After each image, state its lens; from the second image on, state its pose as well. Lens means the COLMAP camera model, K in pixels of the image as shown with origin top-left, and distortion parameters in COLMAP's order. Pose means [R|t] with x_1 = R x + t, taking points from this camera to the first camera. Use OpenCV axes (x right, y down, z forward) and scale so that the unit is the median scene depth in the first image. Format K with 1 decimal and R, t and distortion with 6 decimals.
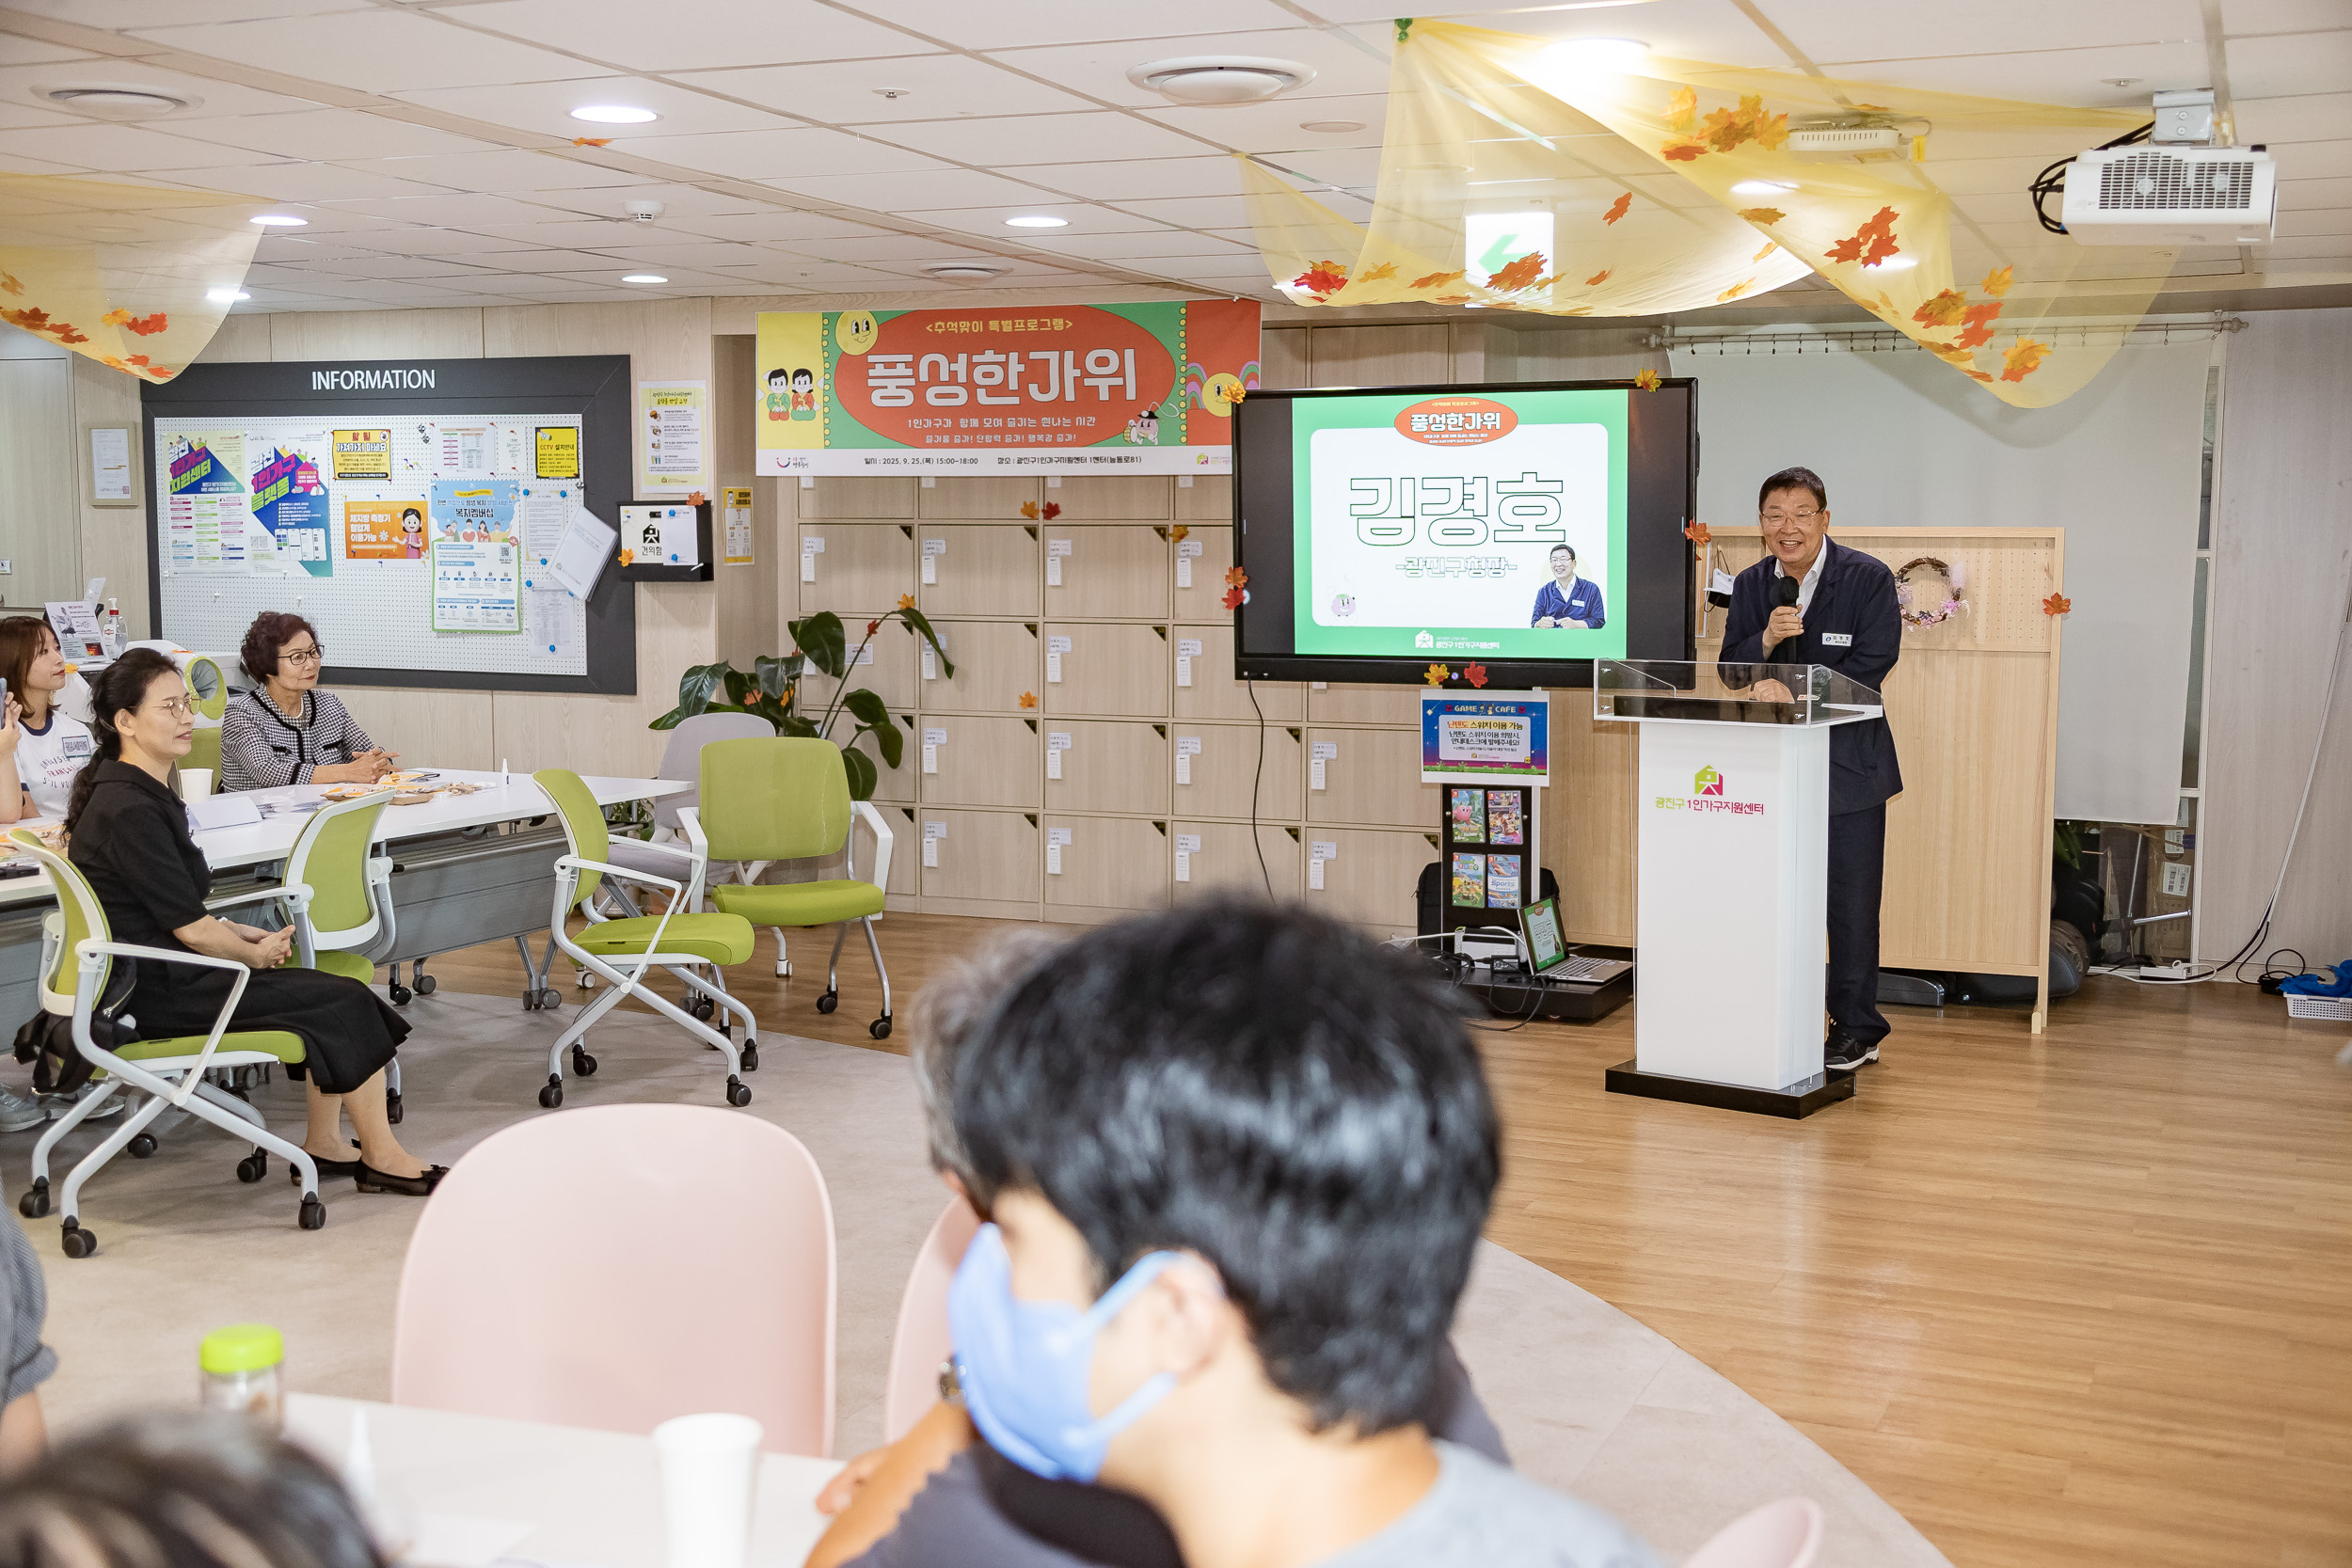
lens RADIAL K [[2588.5, 0, 1191.8], [0, 2588.5, 791.5], [0, 0, 1]] dist [0.037915, 0.000000]
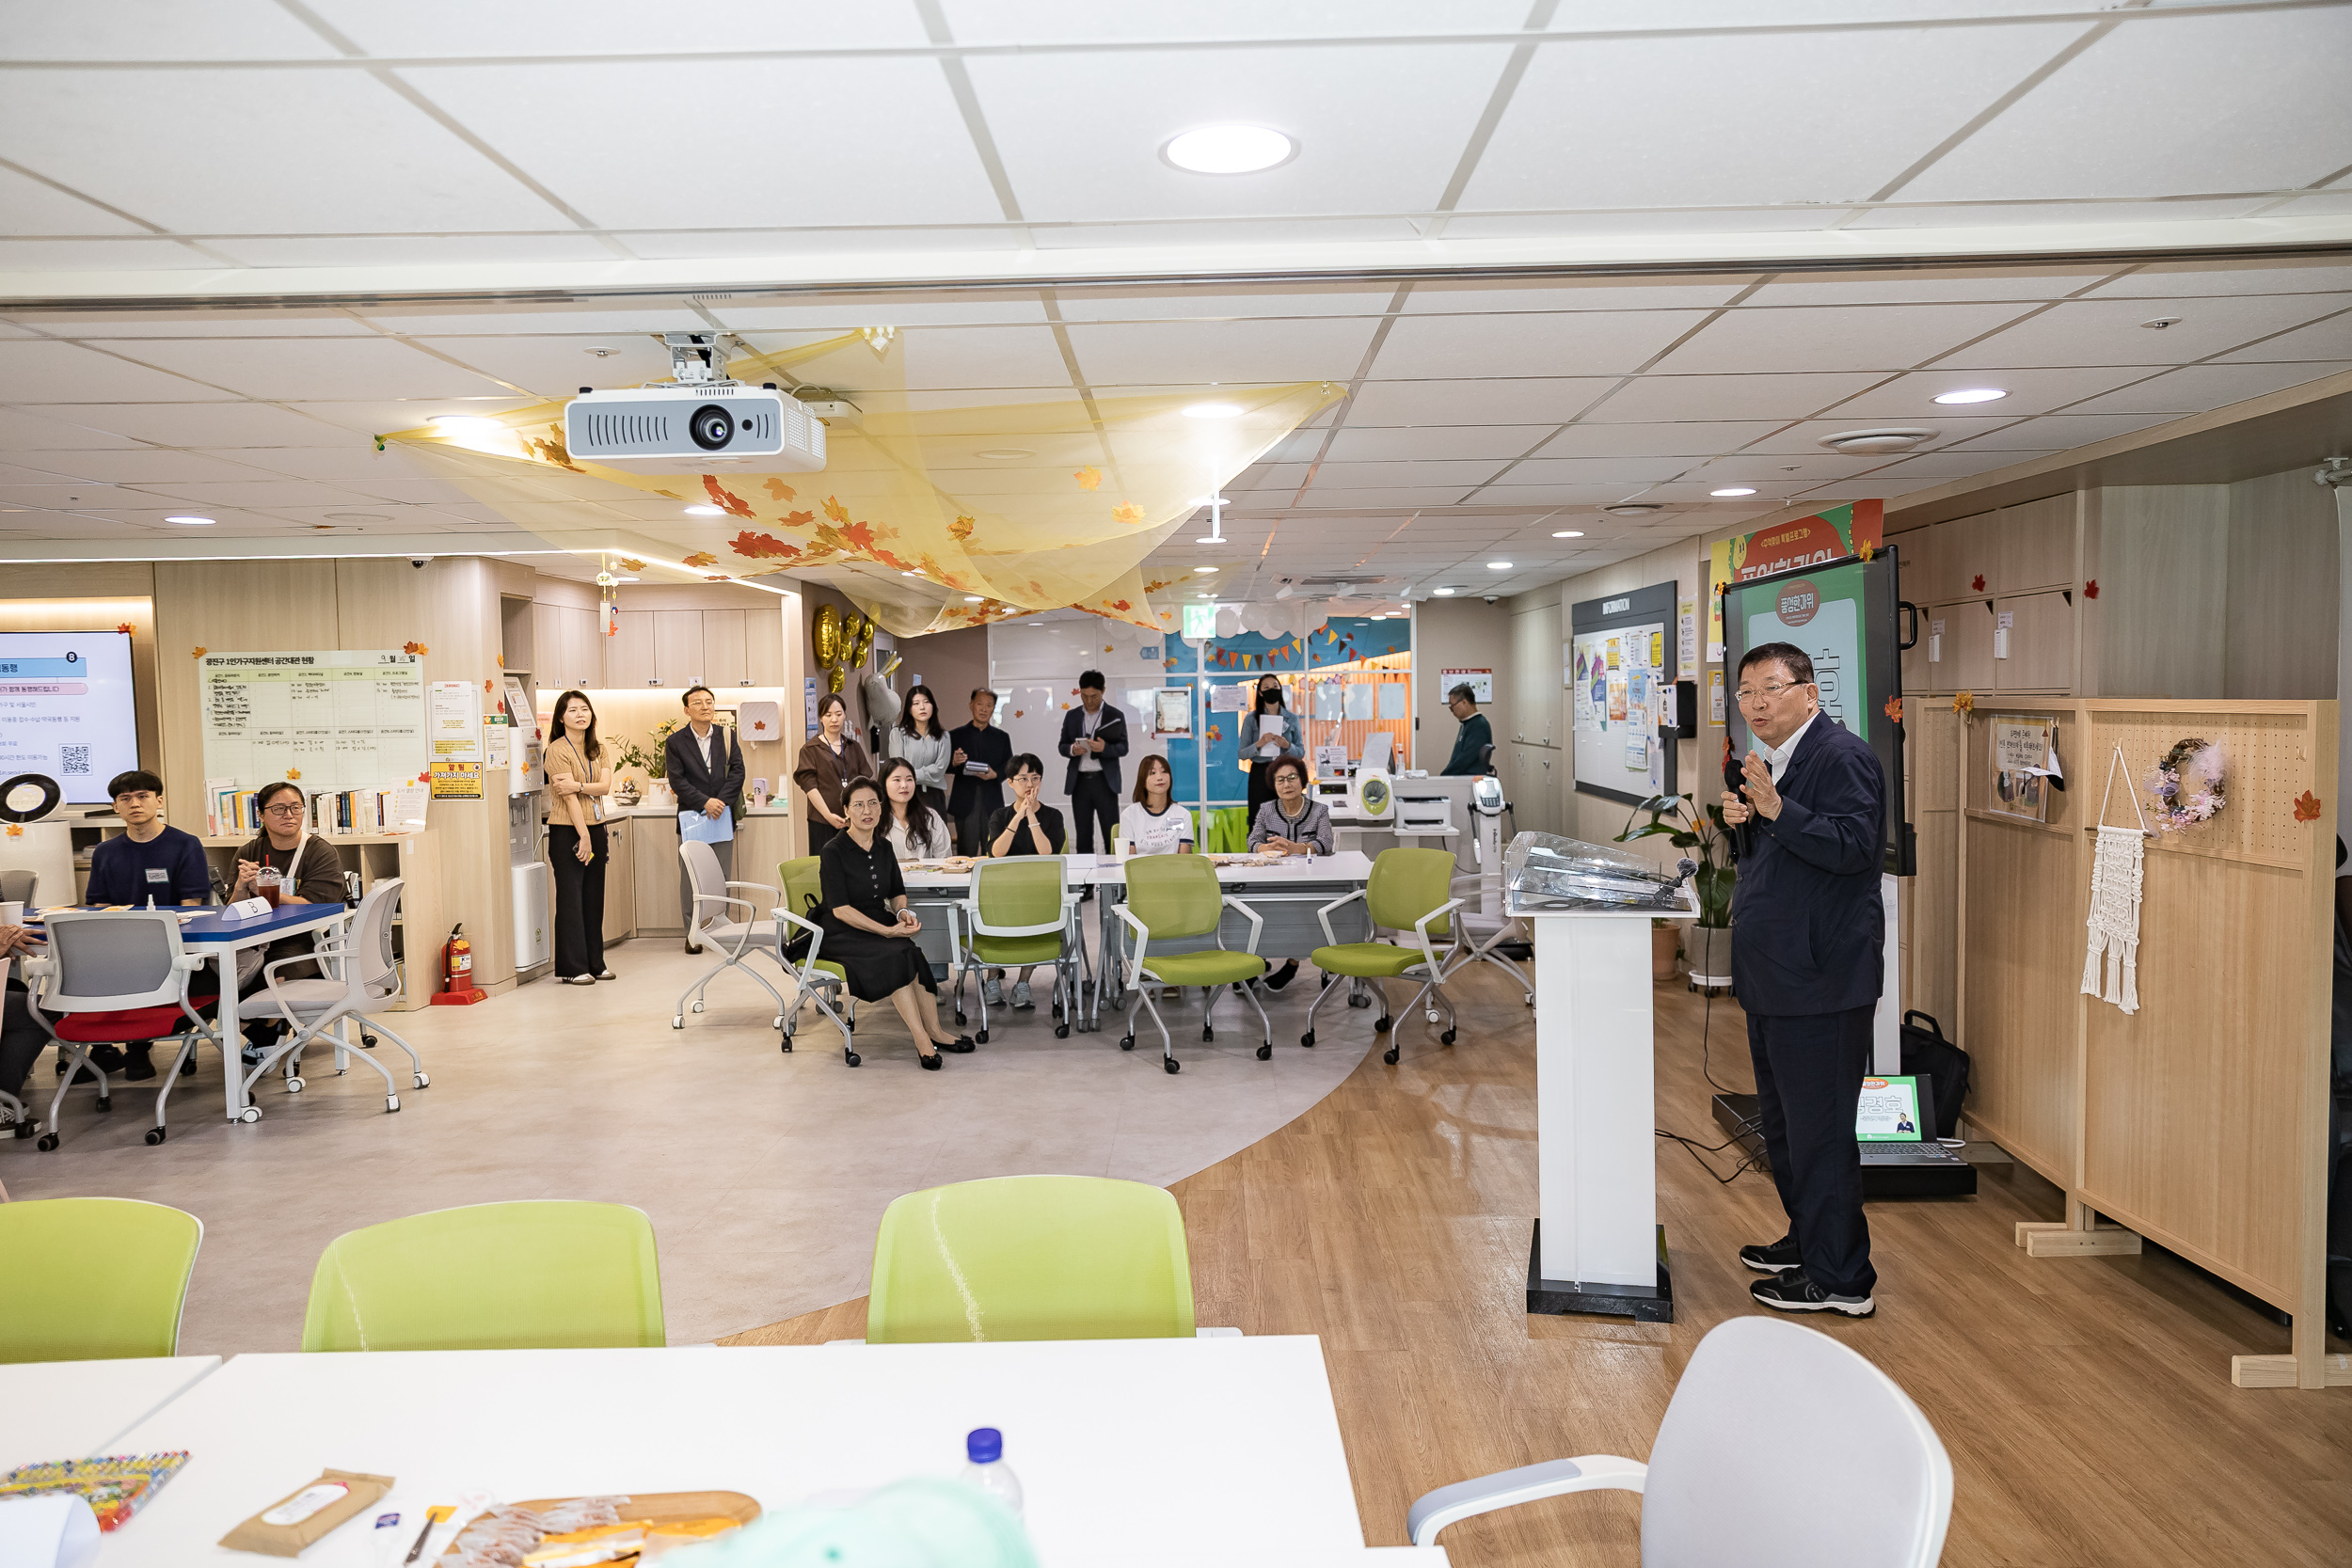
lens RADIAL K [[1556.4, 0, 1182.1], [0, 1556.4, 790.6], [0, 0, 1]] dist [-0.019435, 0.025266]
pose [[0.374637, 0.045912, -0.926034, 0.528440], [-0.073924, 0.997073, 0.019528, -0.053152], [0.924220, 0.061140, 0.376934, 0.471548]]
